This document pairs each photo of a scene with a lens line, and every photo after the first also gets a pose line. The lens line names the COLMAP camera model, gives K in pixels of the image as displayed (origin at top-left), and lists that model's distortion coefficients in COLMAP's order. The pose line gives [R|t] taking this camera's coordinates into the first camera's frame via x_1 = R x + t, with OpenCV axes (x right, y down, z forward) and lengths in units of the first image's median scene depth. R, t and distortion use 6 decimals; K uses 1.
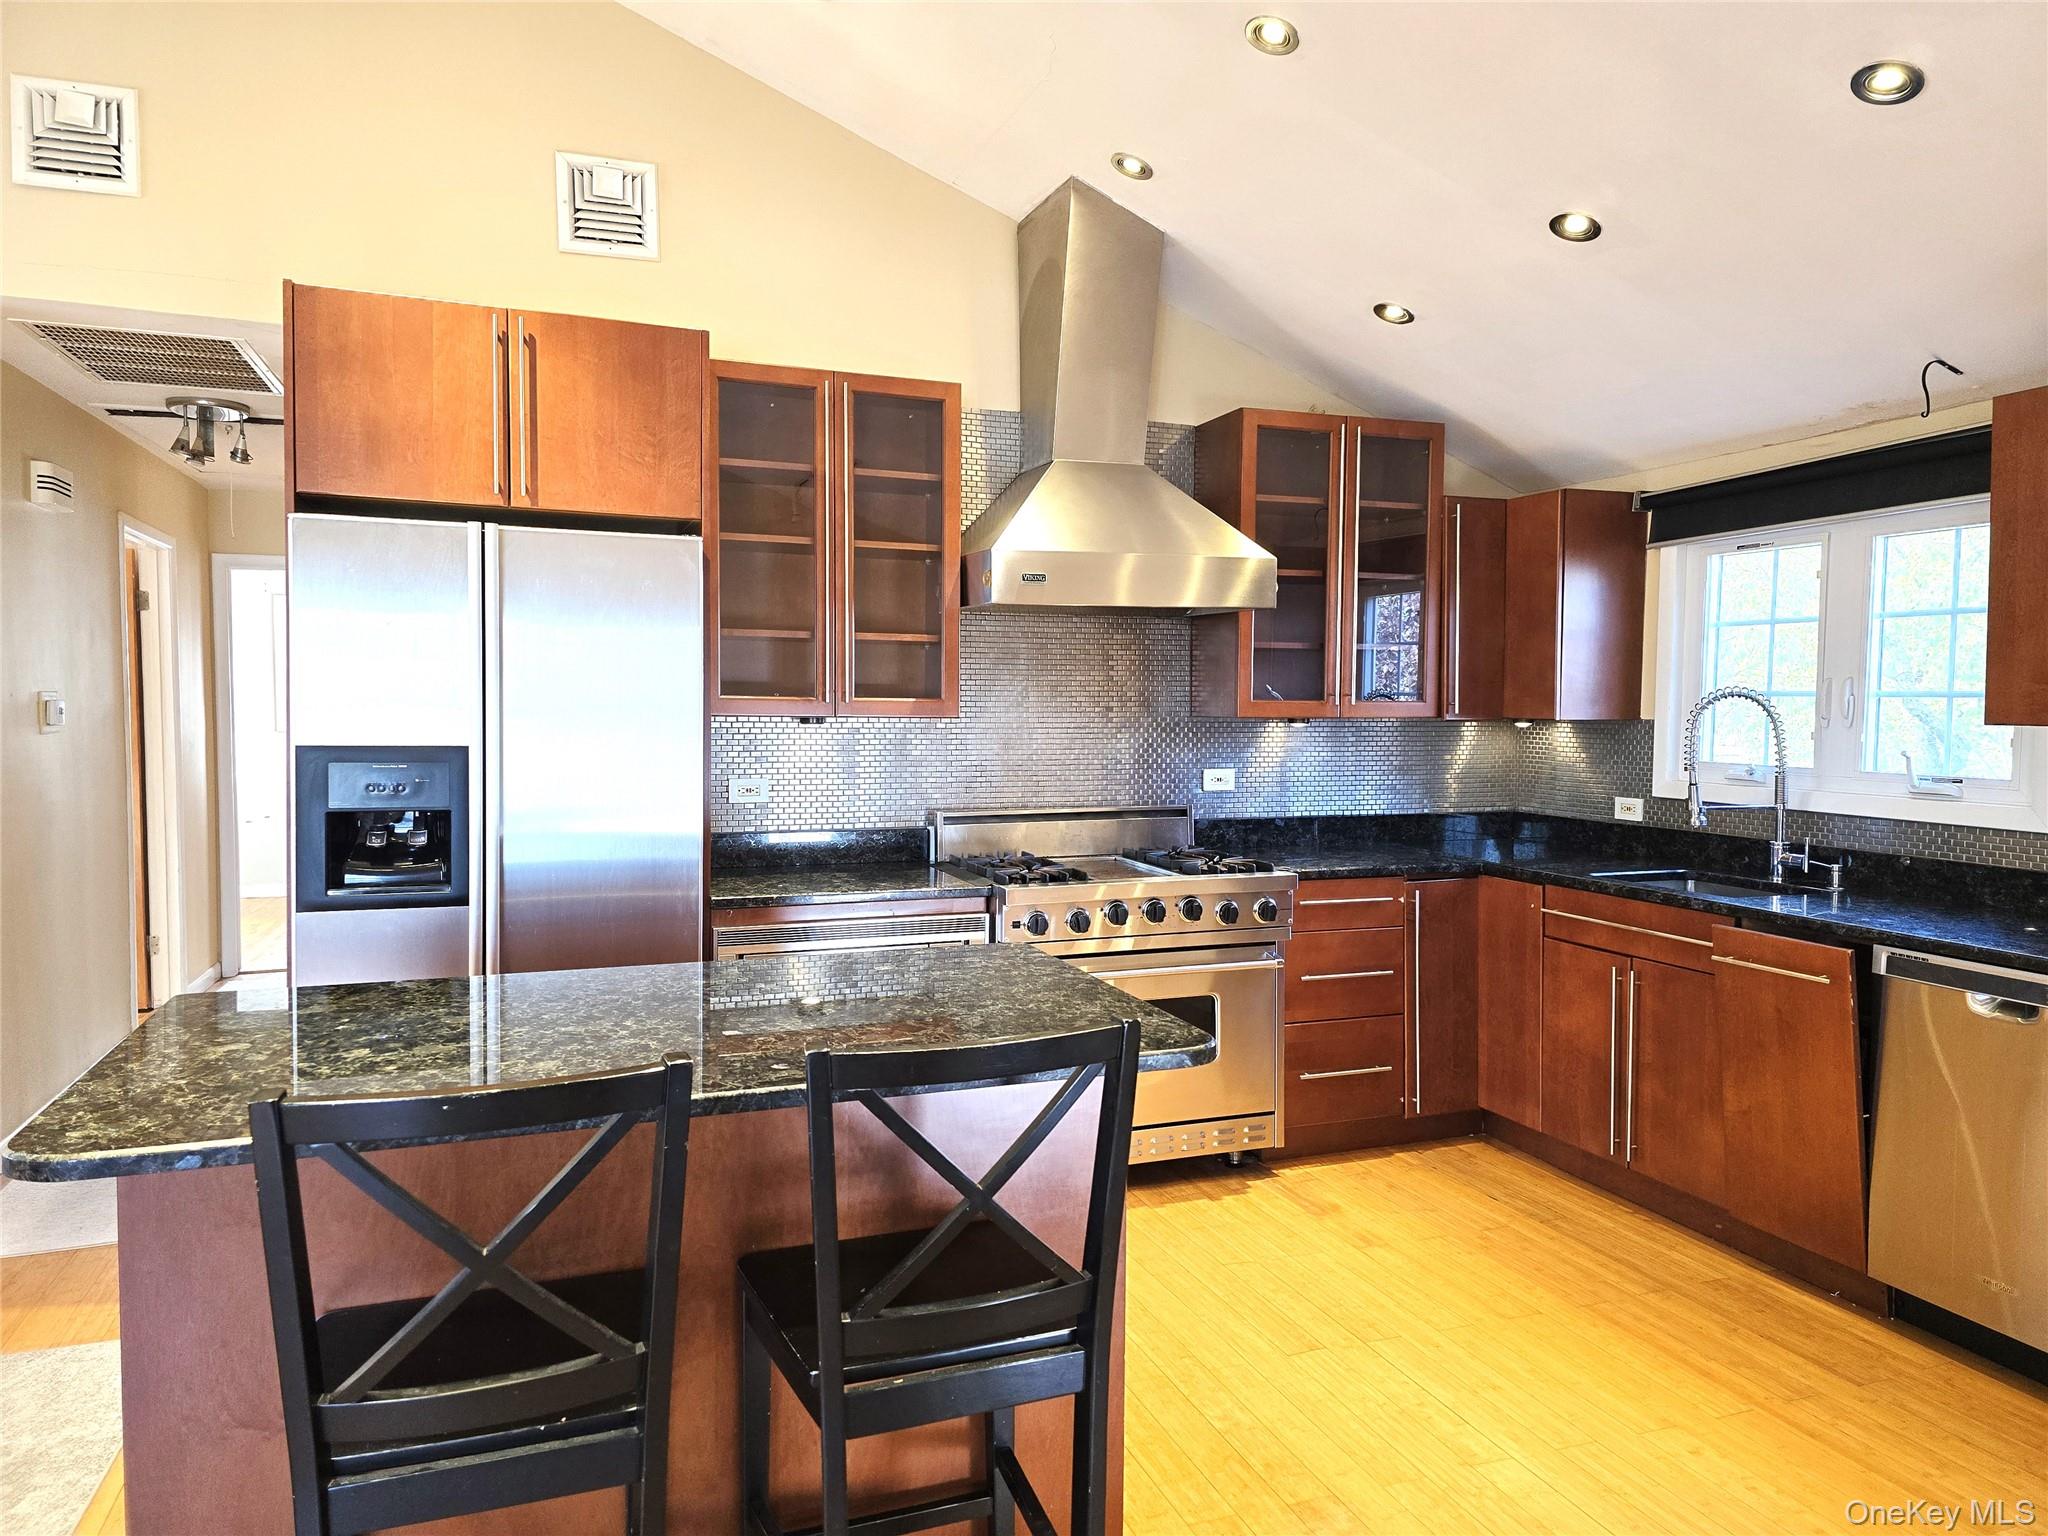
lens RADIAL K [[1355.6, 0, 1032.3], [0, 1355.6, 762.7], [0, 0, 1]] dist [0.090473, -0.098731]
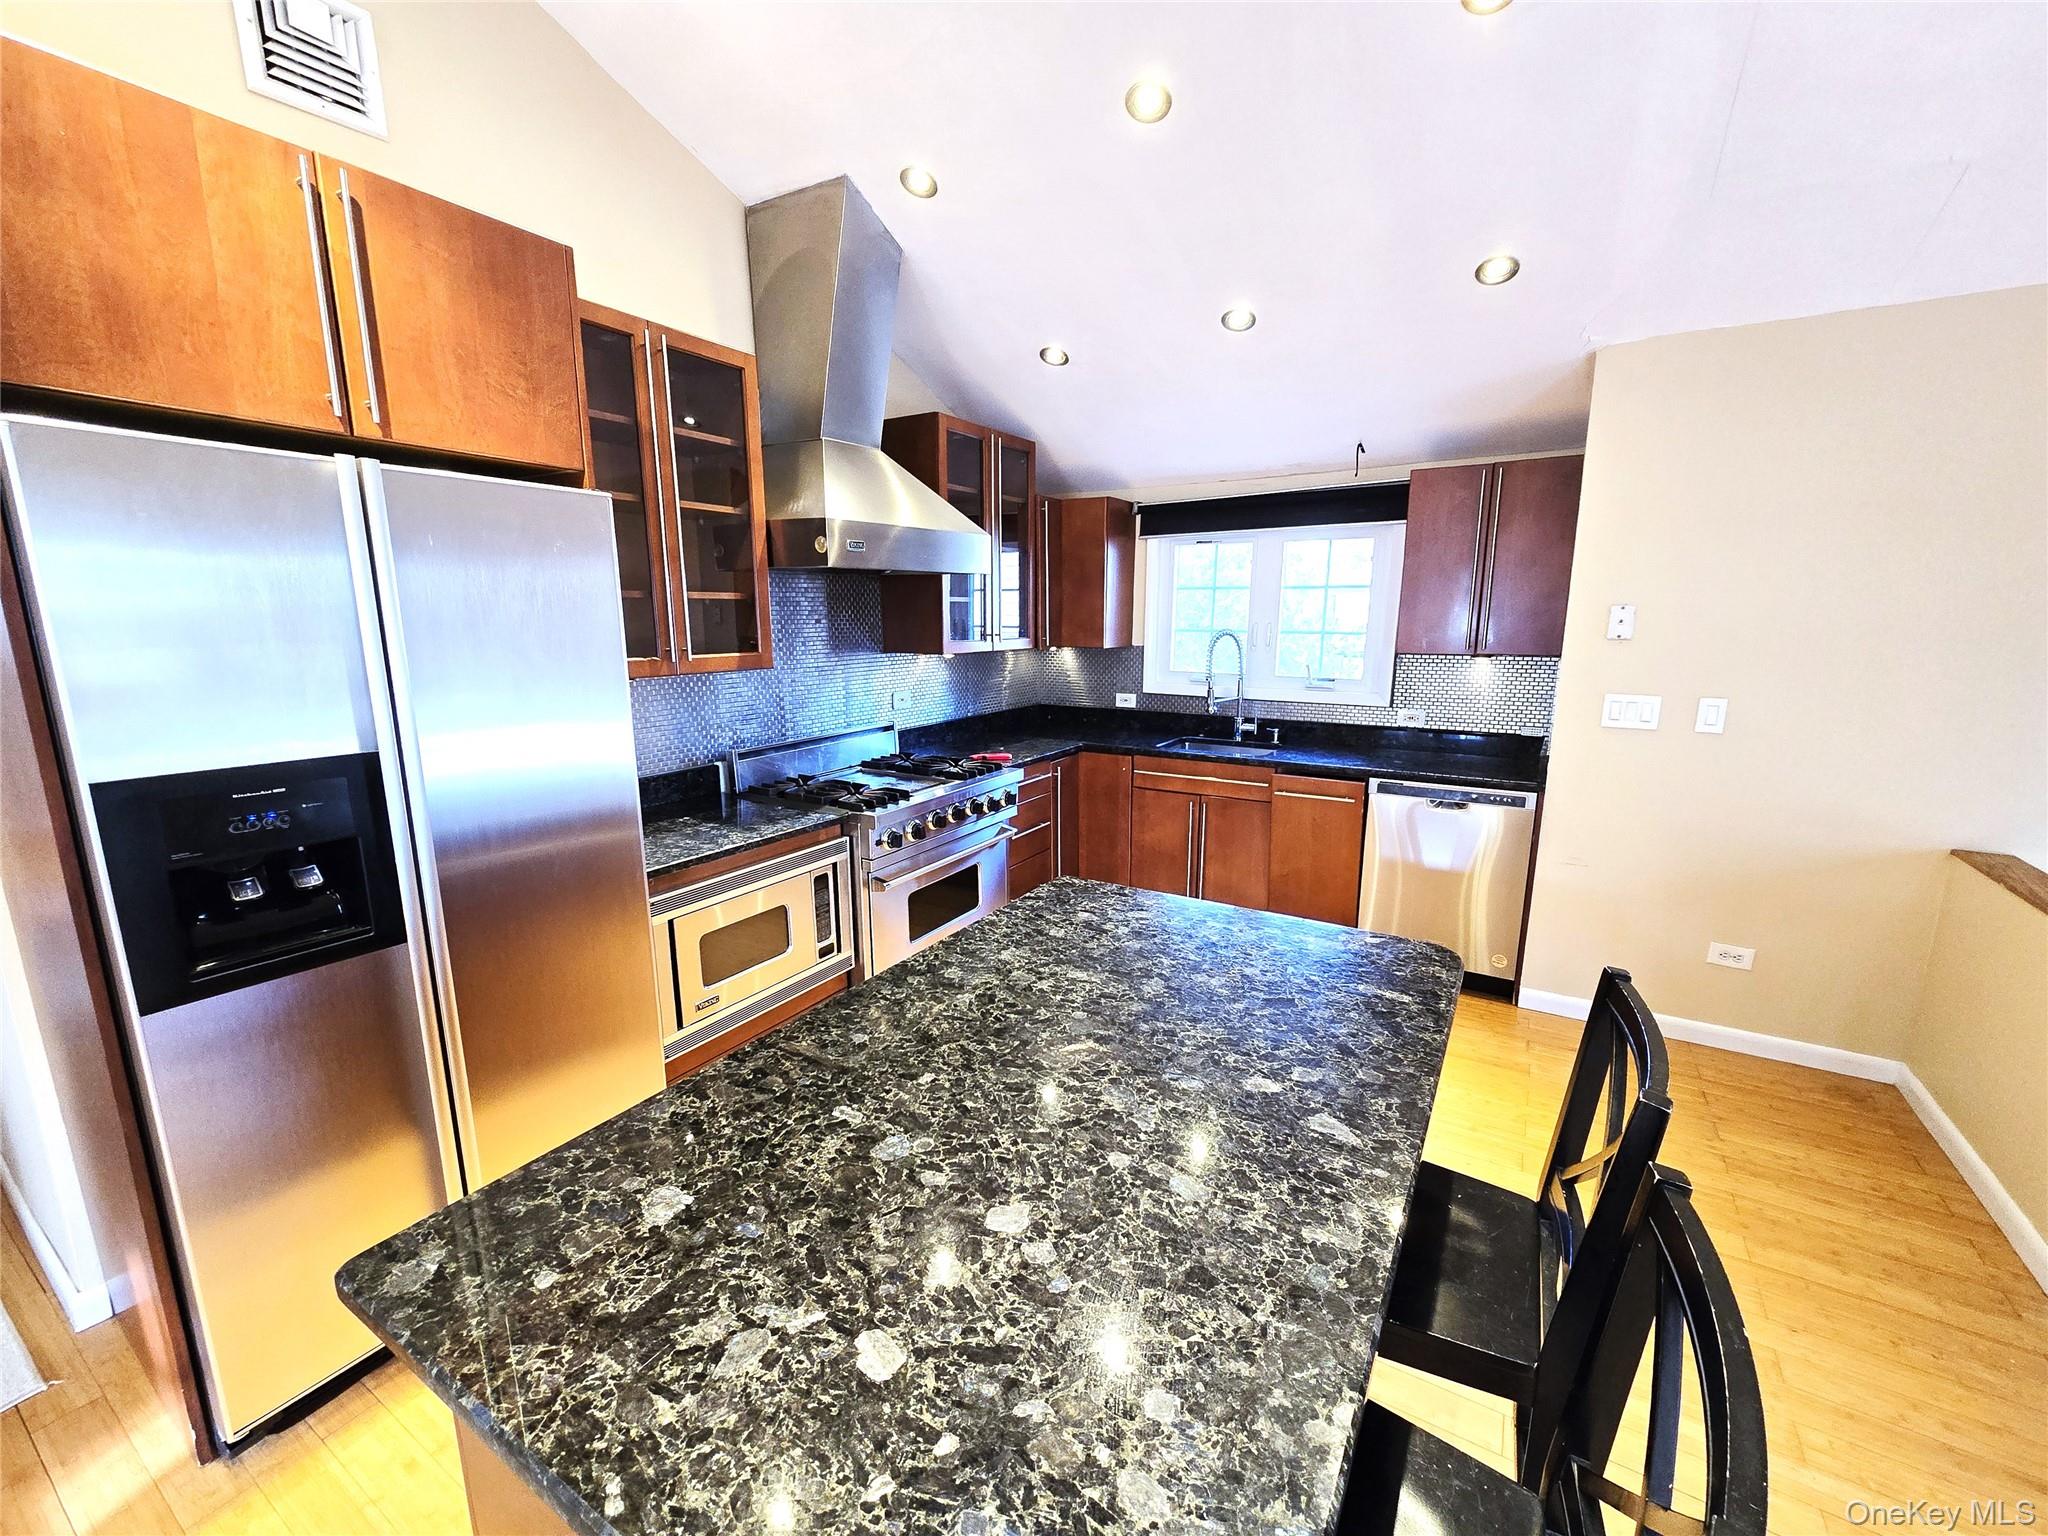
lens RADIAL K [[837.4, 0, 1020.4], [0, 837.4, 780.2], [0, 0, 1]] dist [-0.001919, -0.000380]
pose [[0.789804, -0.128972, 0.599646, -0.338938], [0.033885, 0.985325, 0.167294, -0.053421], [-0.612423, -0.111810, 0.782584, 0.331701]]
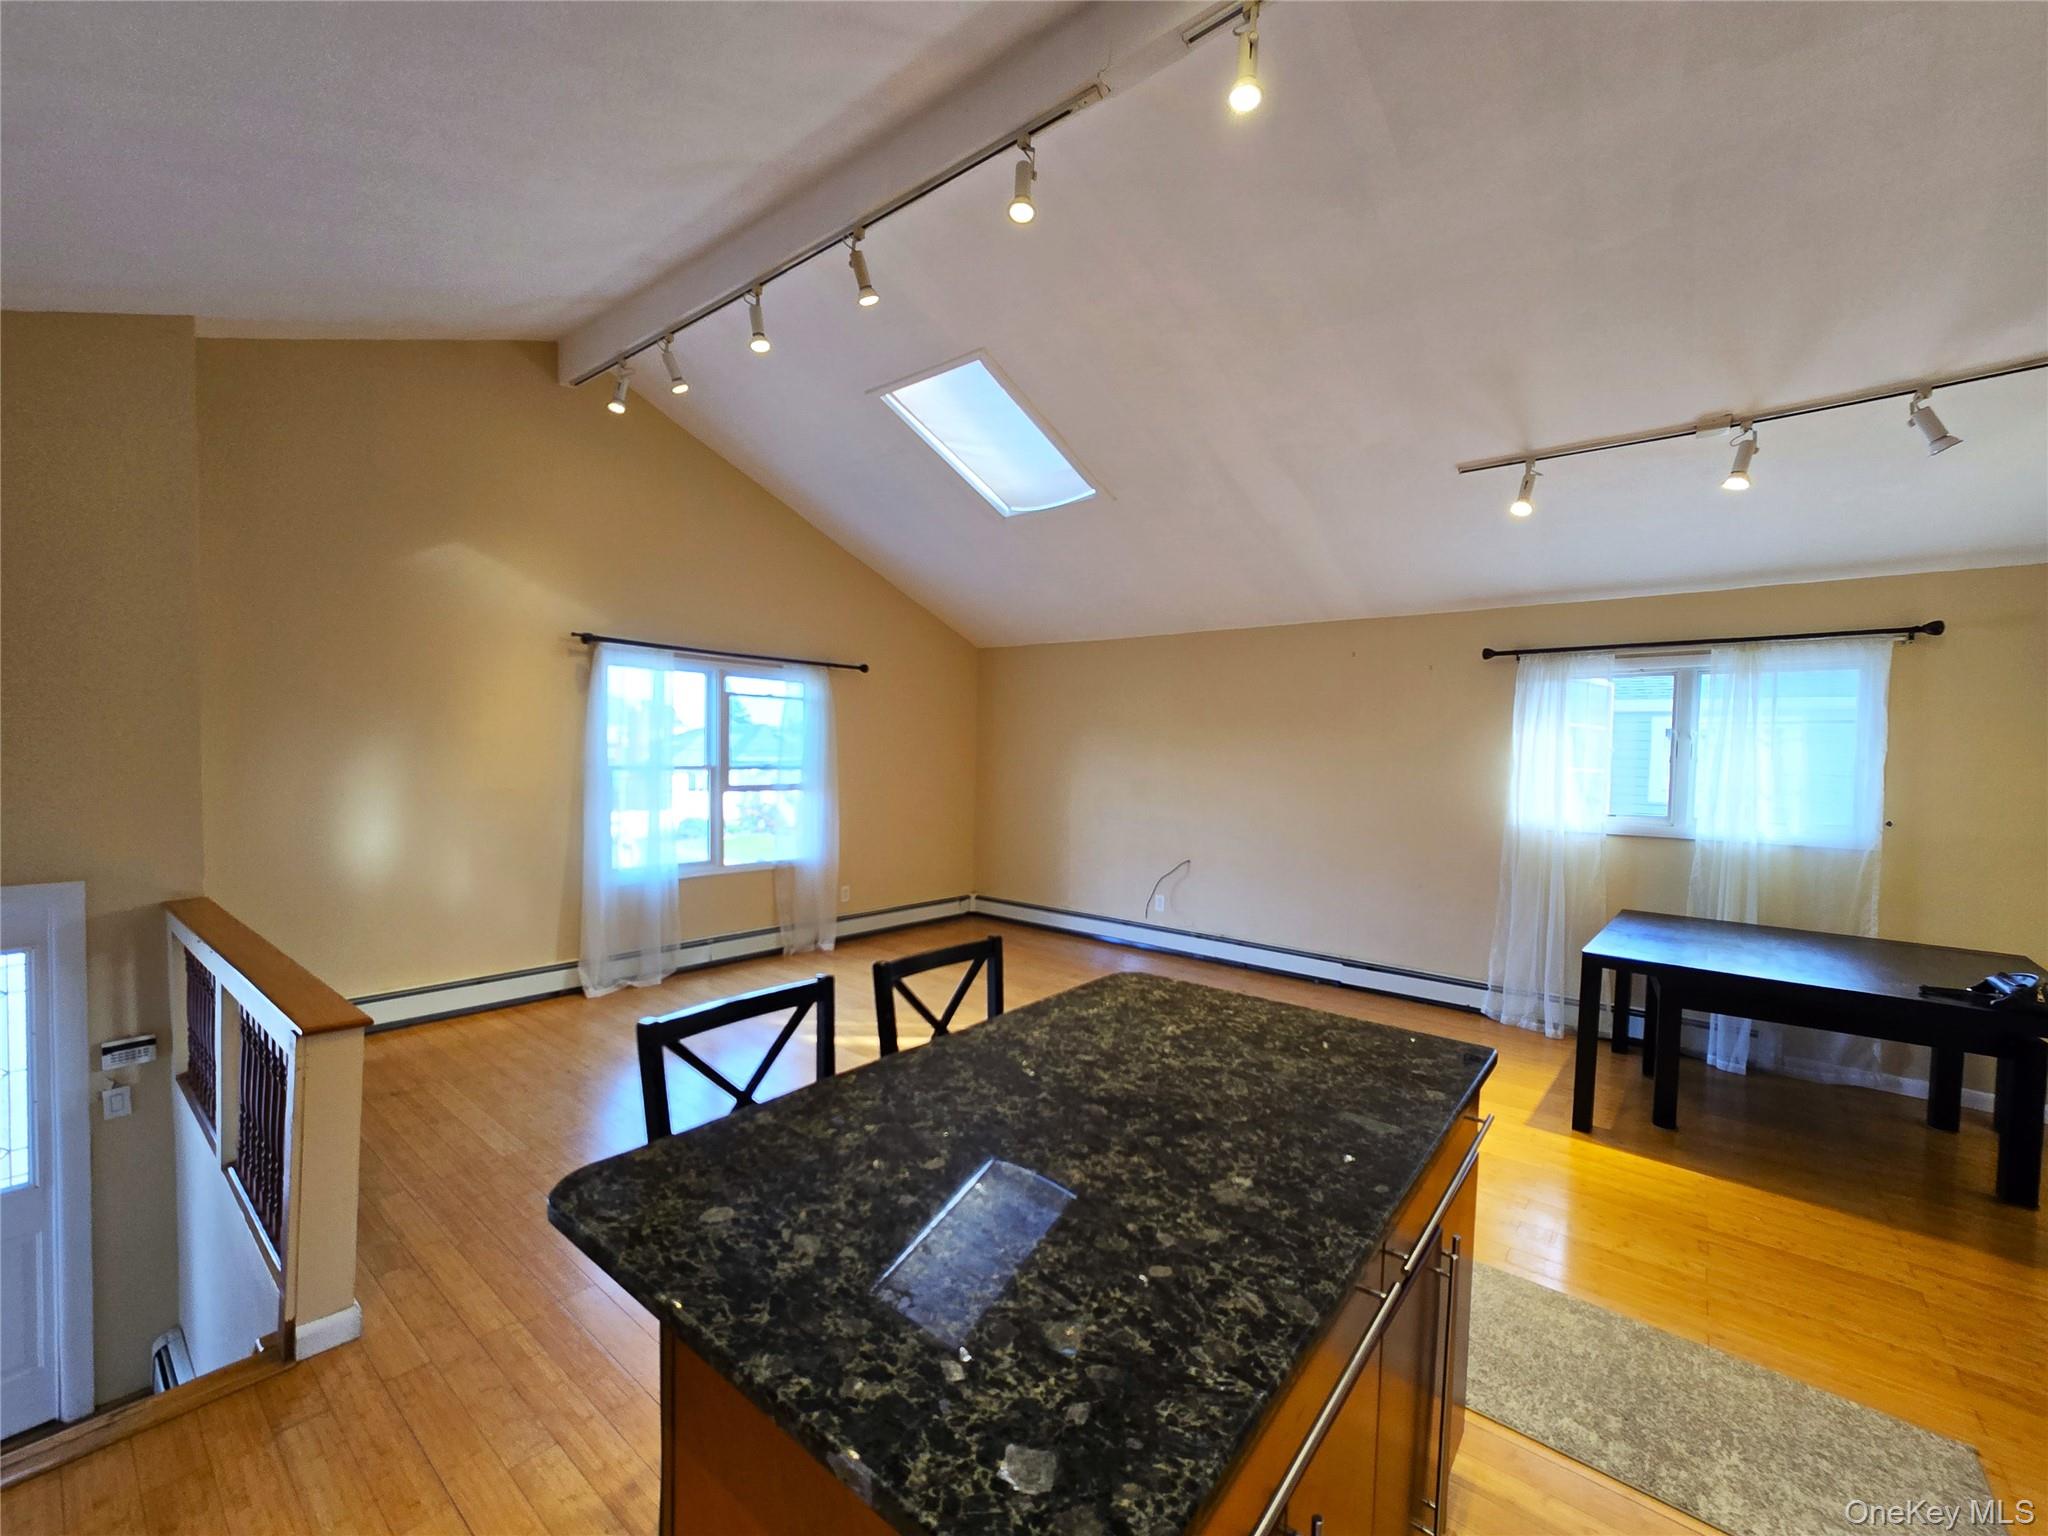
lens RADIAL K [[831.2, 0, 1016.7], [0, 831.2, 784.1], [0, 0, 1]] dist [-0.008823, 0.004363]
pose [[-0.861235, -0.006972, -0.508159, 0.077149], [-0.053471, 0.995599, 0.076963, -0.060289], [0.505386, 0.093455, -0.857818, 0.826823]]
